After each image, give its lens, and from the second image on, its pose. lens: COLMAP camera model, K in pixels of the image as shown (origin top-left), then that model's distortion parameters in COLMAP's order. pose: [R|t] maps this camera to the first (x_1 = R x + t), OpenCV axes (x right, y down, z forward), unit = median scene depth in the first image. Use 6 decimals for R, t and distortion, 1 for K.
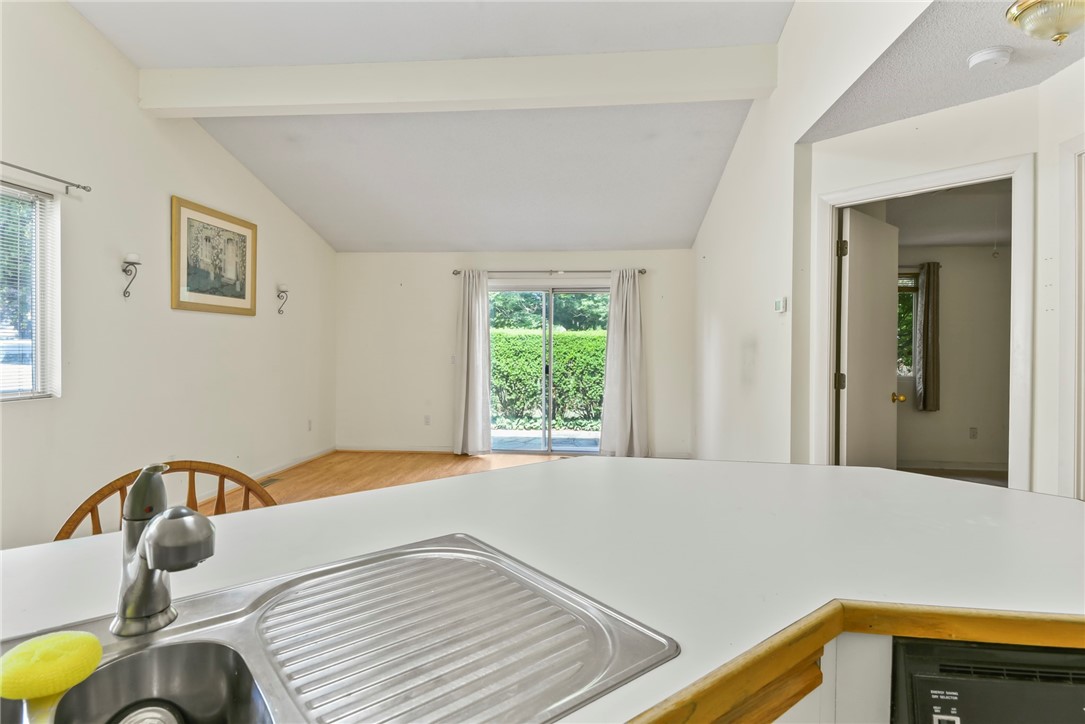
lens RADIAL K [[567.6, 0, 540.8], [0, 567.6, 356.1], [0, 0, 1]] dist [-0.000095, -0.000688]
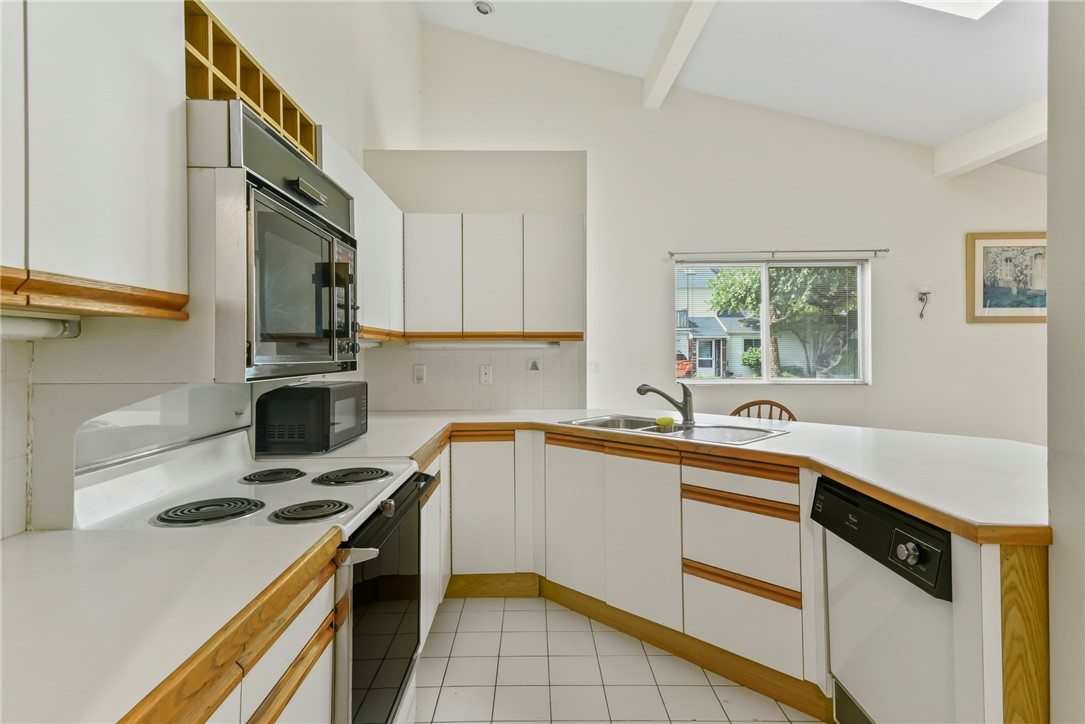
lens RADIAL K [[567.6, 0, 540.8], [0, 567.6, 356.1], [0, 0, 1]] dist [-0.000095, -0.000688]
pose [[0.089394, -0.005053, -0.995983, 0.458312], [-0.011524, 0.999915, -0.006108, 0.007256], [0.995930, 0.012024, 0.089328, -0.045000]]
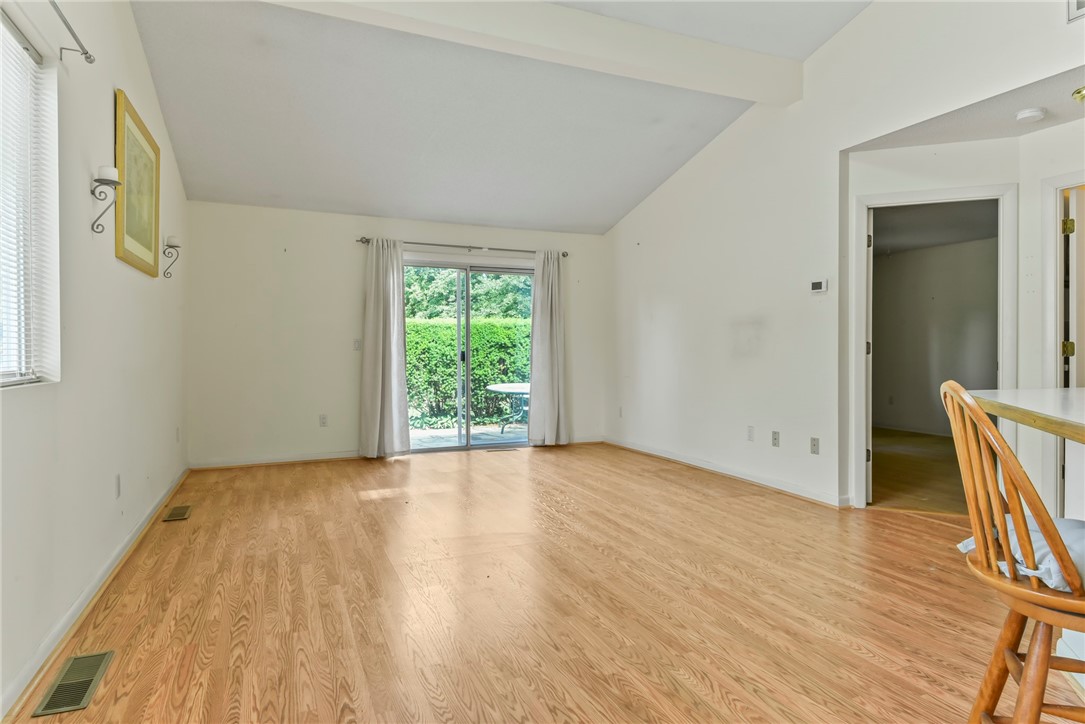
lens RADIAL K [[625.0, 0, 542.5], [0, 625.0, 362.0], [0, 0, 1]] dist [0.005713, 0.000389]
pose [[0.878386, -0.013720, 0.477755, -0.496673], [0.010671, 0.999902, 0.009096, 0.035050], [-0.477833, -0.002892, 0.878446, 0.091388]]
